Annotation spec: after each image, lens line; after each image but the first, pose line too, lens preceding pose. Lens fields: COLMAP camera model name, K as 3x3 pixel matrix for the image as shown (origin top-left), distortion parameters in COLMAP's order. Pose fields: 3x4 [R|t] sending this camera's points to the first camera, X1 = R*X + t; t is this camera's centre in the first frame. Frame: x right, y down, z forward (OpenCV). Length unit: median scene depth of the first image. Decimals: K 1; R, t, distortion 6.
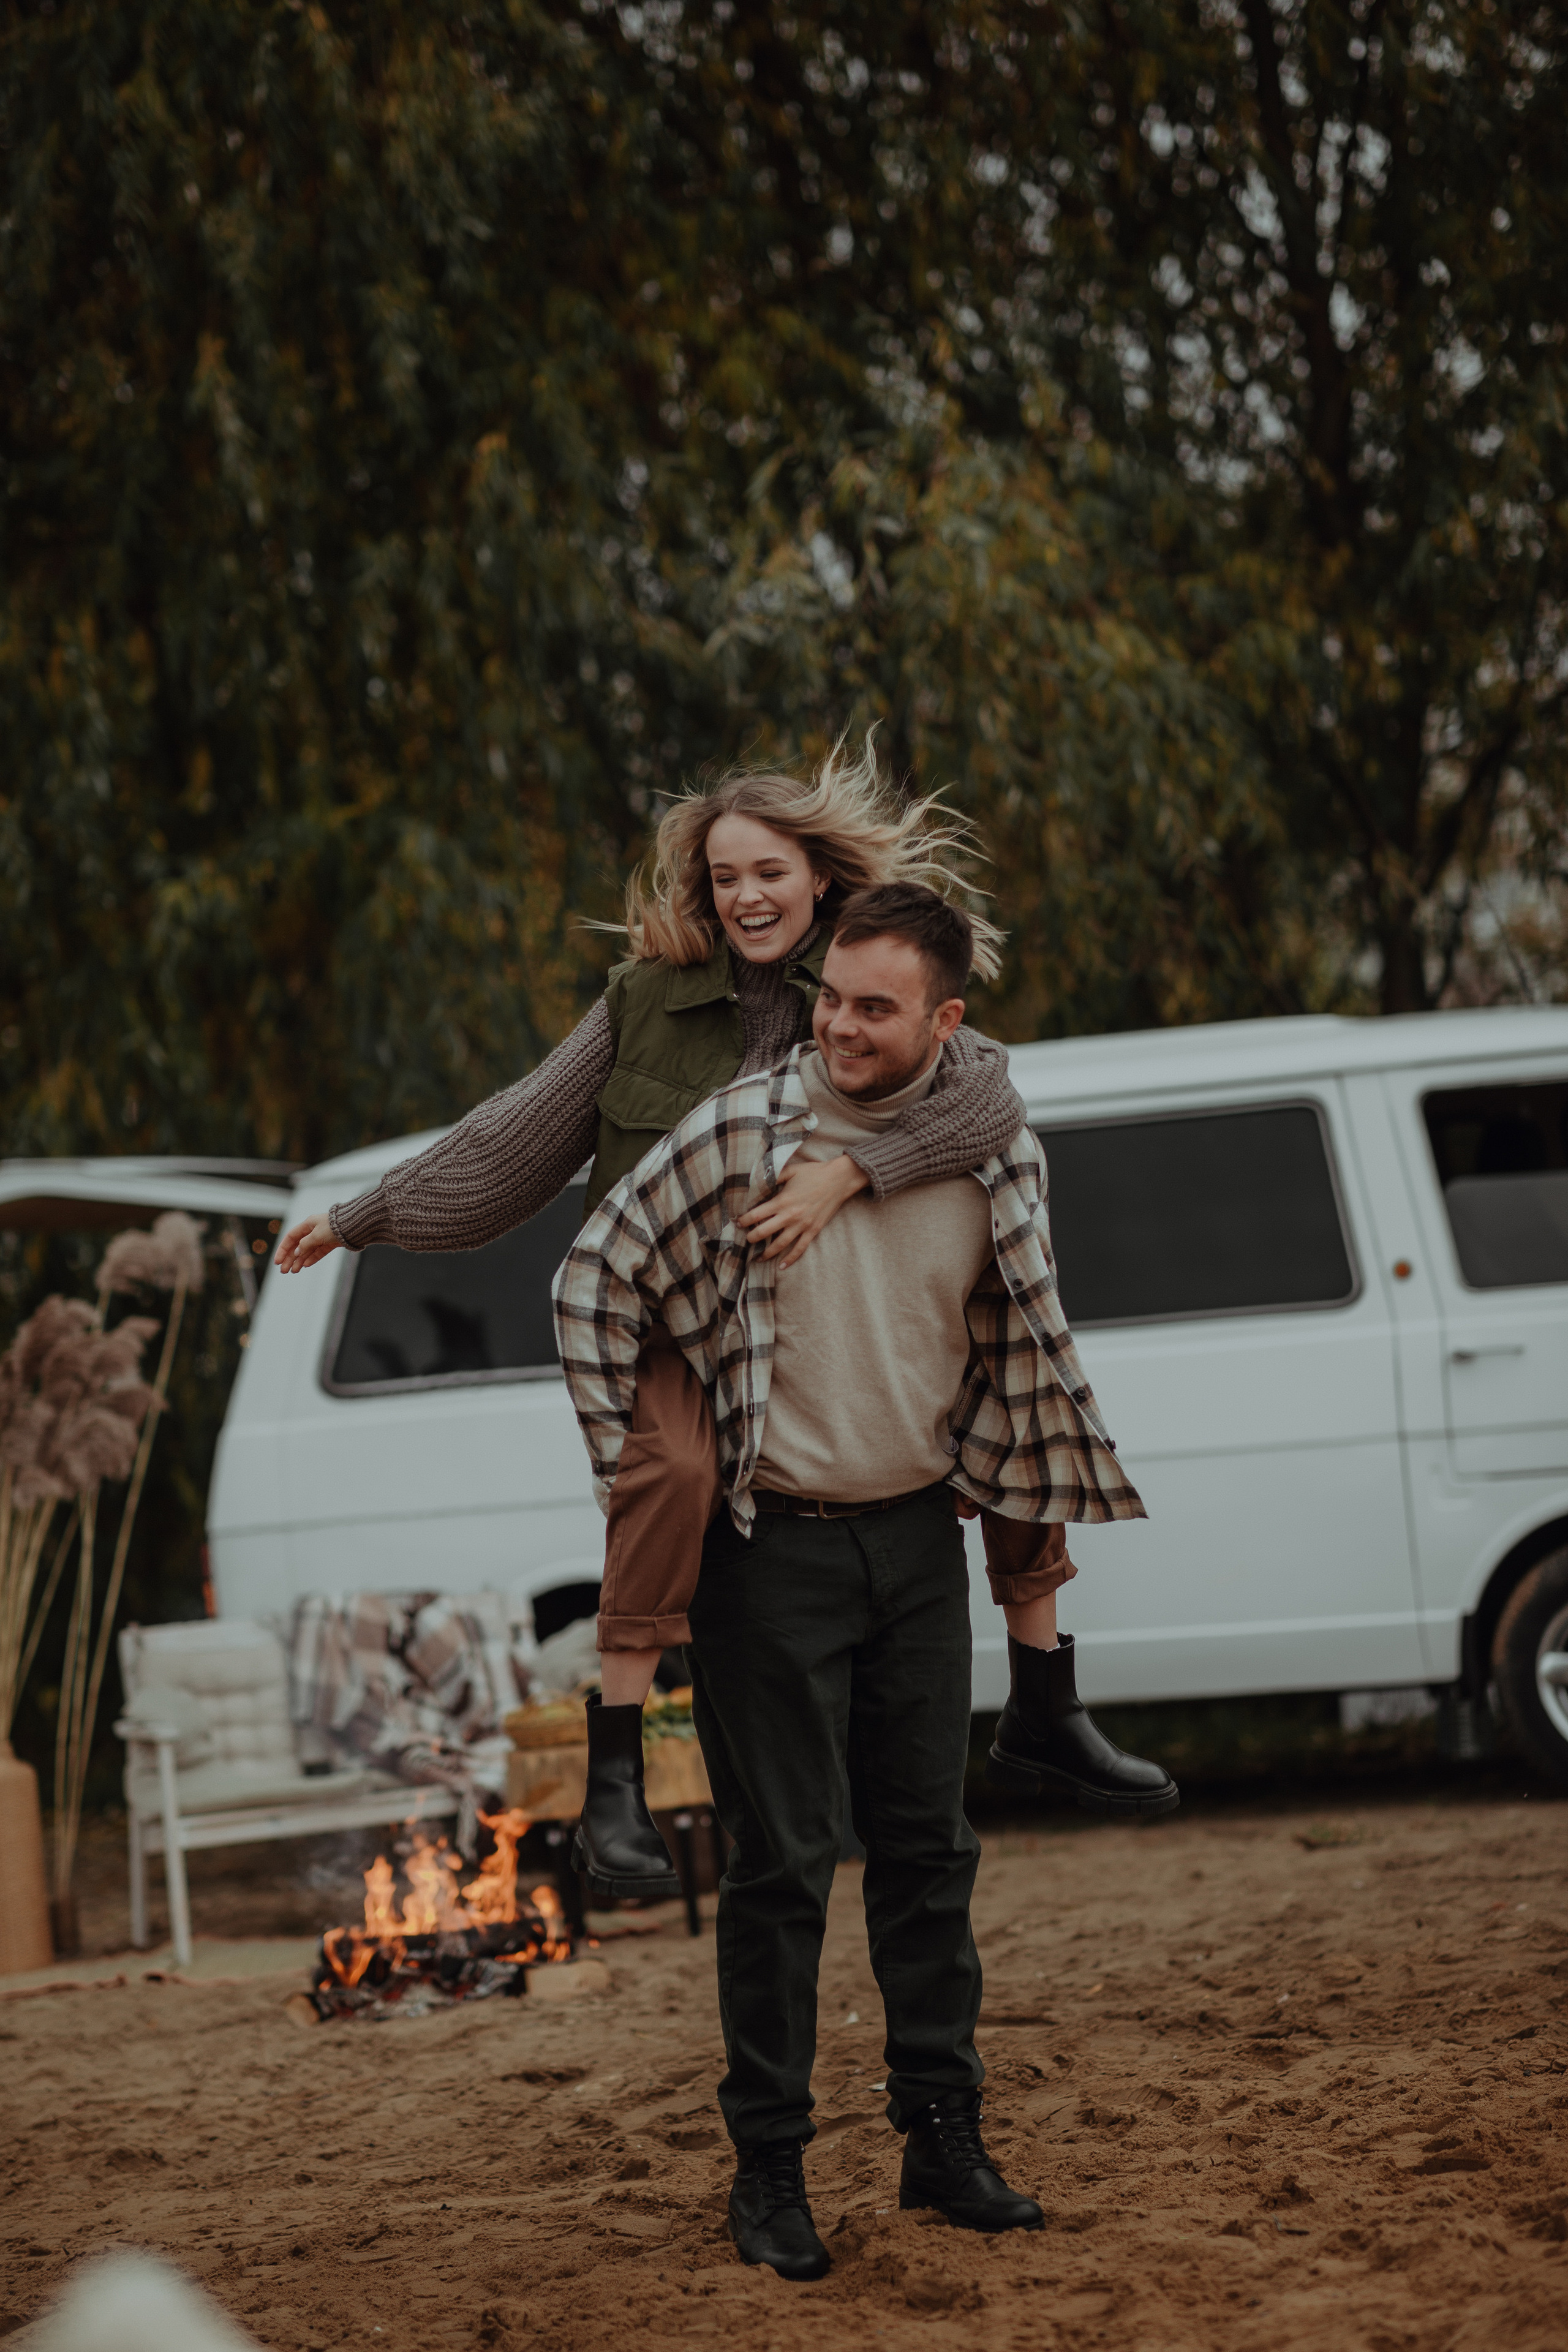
lens RADIAL K [[5420.9, 0, 777.0], [0, 5420.9, 1281.5], [0, 0, 1]] dist [0.078948, 0.556091]
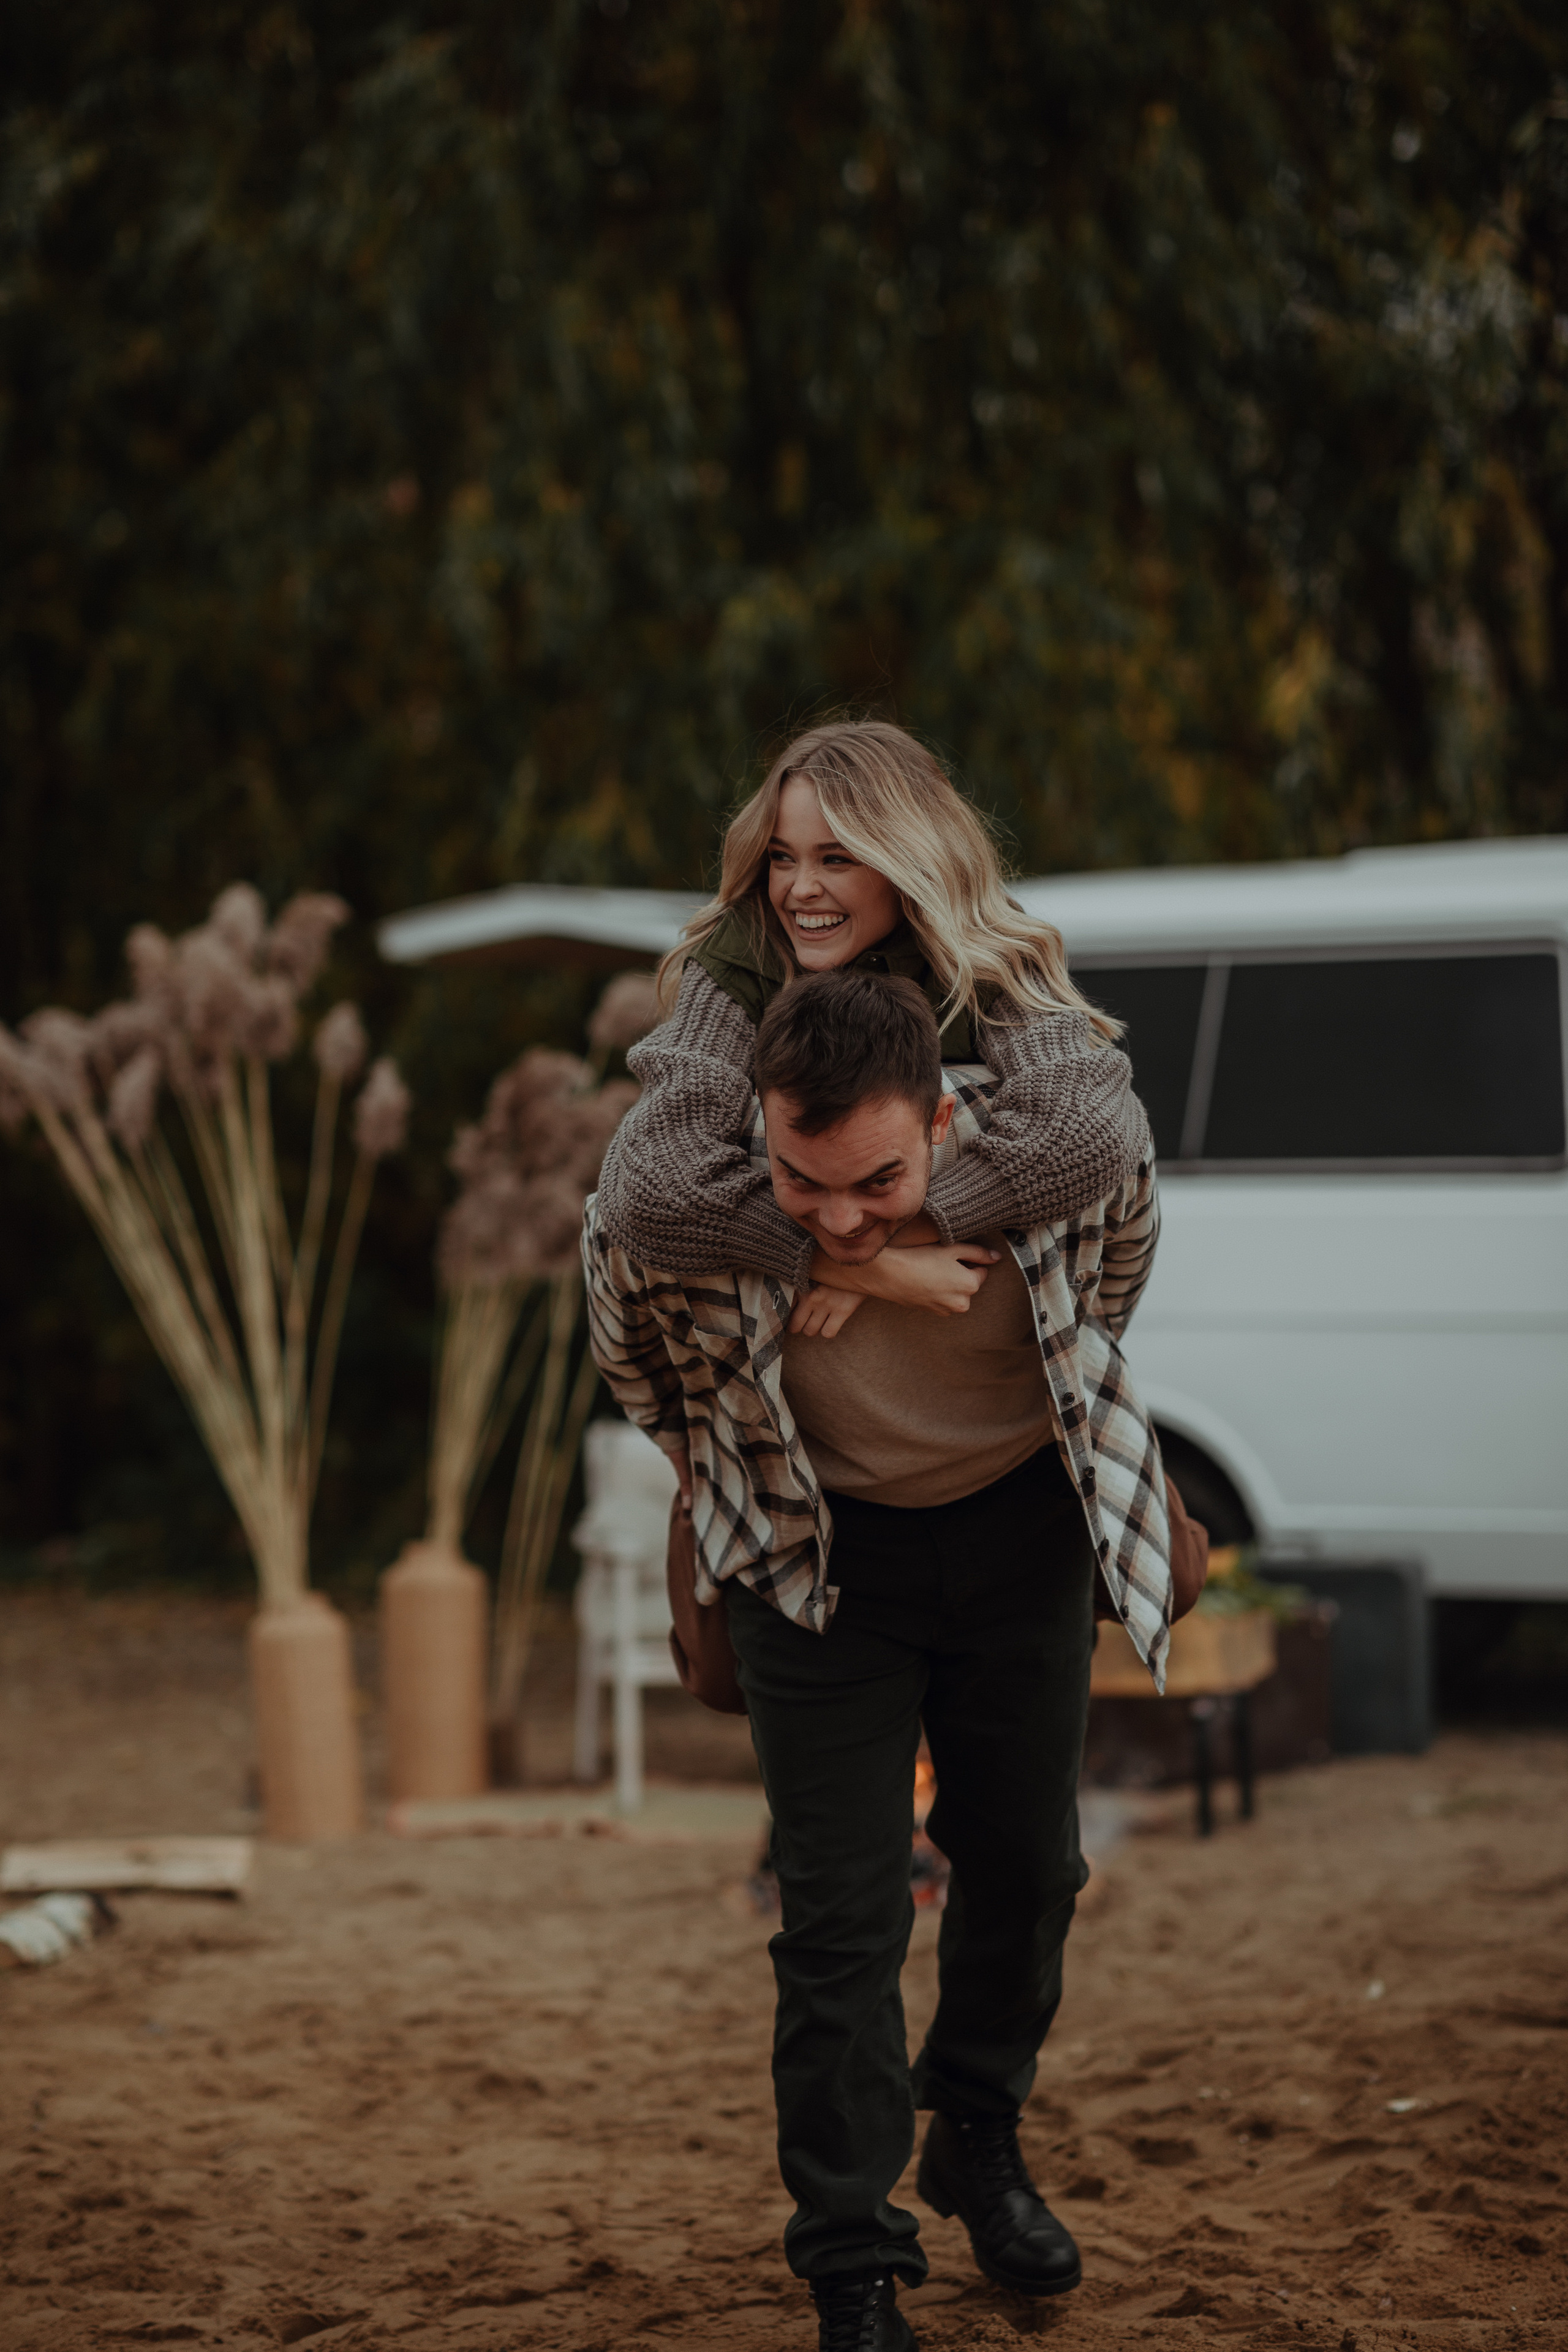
lens RADIAL K [[5398.8, 0, 788.0], [0, 5398.8, 1239.6], [0, 0, 1]] dist [0.066480, 0.635107]
pose [[0.991129, 0.078254, -0.107422, 0.004567], [-0.073927, 0.996306, 0.043696, -0.008965], [0.110445, -0.035367, 0.993253, 0.160059]]
